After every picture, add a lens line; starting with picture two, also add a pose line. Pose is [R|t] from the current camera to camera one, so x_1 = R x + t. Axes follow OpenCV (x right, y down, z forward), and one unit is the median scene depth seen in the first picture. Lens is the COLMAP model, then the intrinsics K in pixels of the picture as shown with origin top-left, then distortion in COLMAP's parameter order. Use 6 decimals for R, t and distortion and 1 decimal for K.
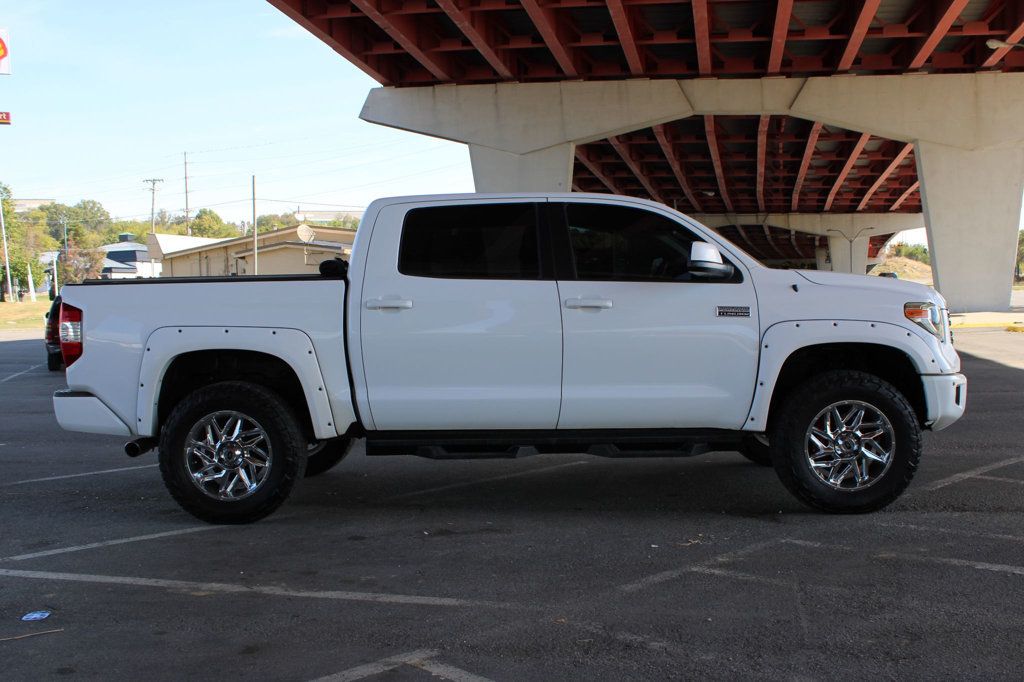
lens RADIAL K [[1086.7, 0, 512.6], [0, 1086.7, 377.4], [0, 0, 1]] dist [-0.085892, 0.019970]
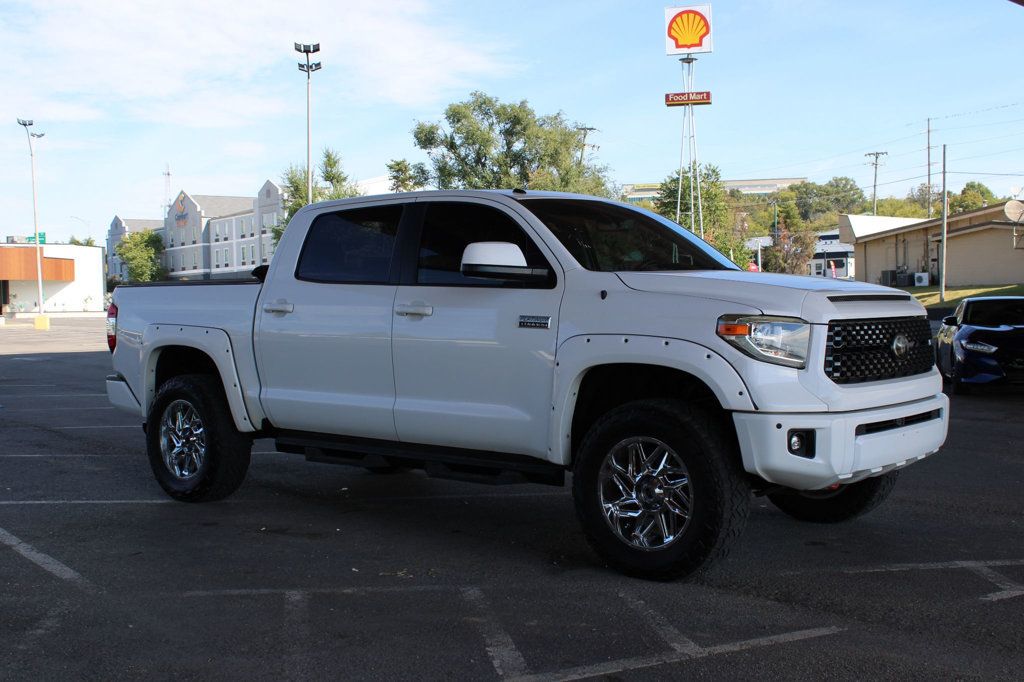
lens RADIAL K [[1273.7, 0, 532.1], [0, 1273.7, 340.1], [0, 0, 1]] dist [-0.107907, 0.009817]
pose [[0.753288, 0.032006, -0.656912, 0.281474], [-0.050825, 0.998661, -0.009626, -0.011848], [0.655724, 0.040638, 0.753906, 0.077005]]
